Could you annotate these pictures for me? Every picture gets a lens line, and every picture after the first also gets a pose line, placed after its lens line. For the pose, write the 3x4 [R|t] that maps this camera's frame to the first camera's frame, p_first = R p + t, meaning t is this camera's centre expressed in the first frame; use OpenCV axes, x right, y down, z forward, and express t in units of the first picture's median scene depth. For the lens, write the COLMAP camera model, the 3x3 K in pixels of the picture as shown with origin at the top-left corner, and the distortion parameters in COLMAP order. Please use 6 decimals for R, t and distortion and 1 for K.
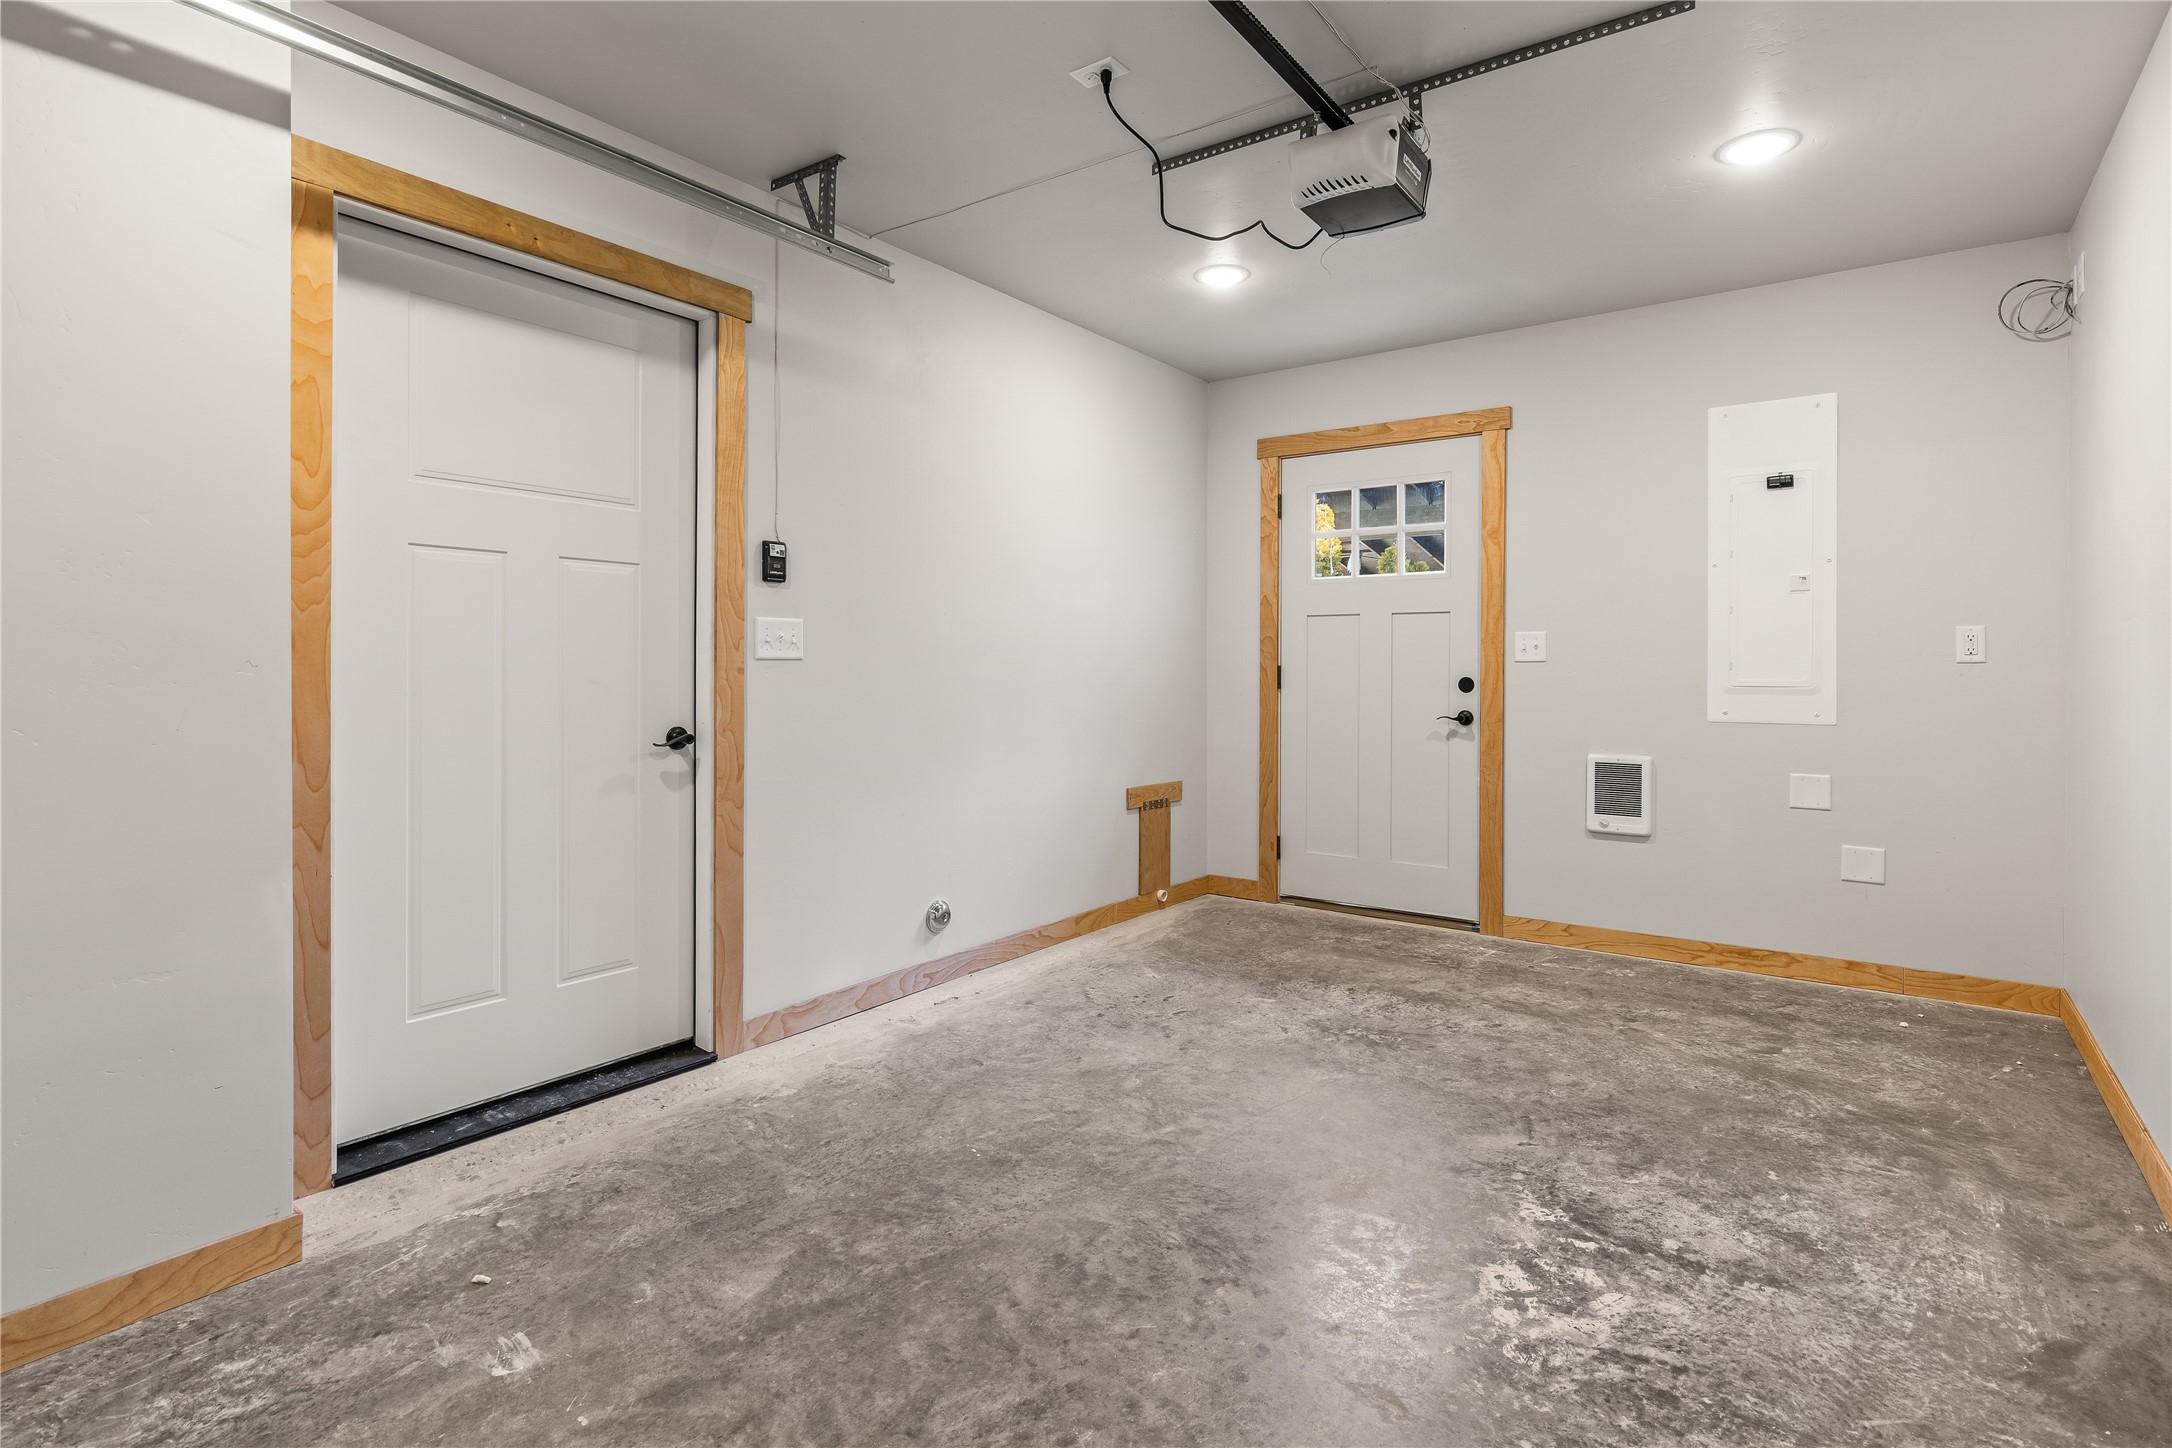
lens RADIAL K [[1108.1, 0, 1071.9], [0, 1108.1, 659.7], [0, 0, 1]] dist [-0.002482, 0.001227]
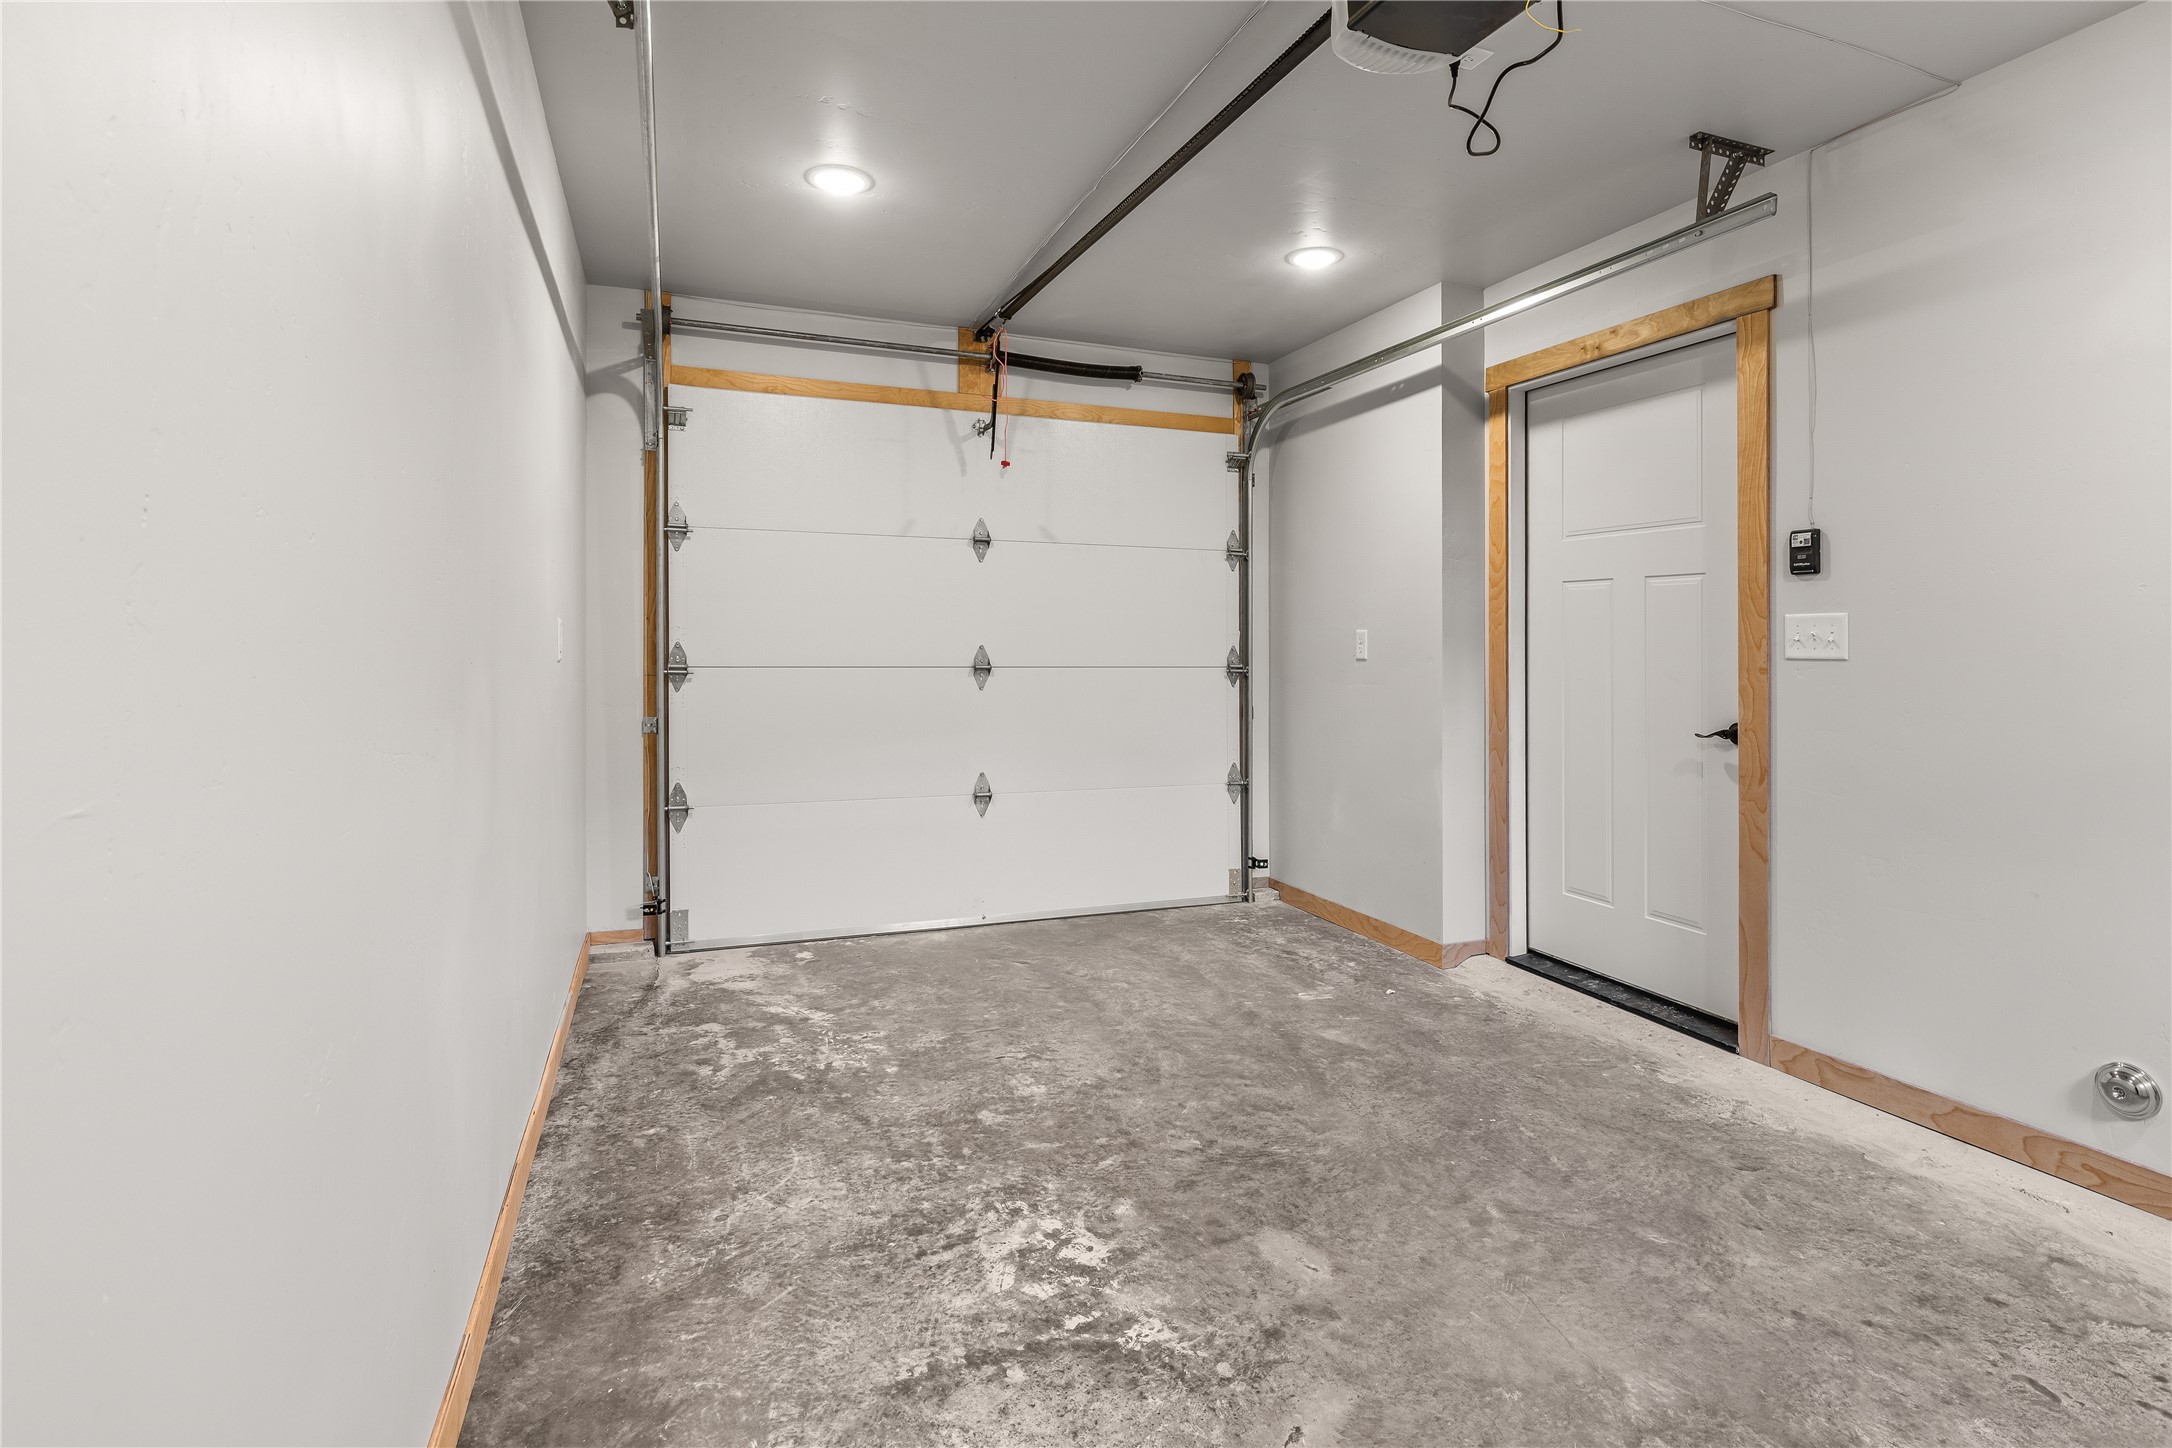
lens RADIAL K [[1108.1, 0, 1106.7], [0, 1108.1, 648.1], [0, 0, 1]] dist [-0.002482, 0.001227]
pose [[-0.541589, -0.004322, -0.840633, 1.226439], [-0.005340, 0.999984, -0.001700, -0.007705], [0.840627, 0.003568, -0.541603, 1.537135]]
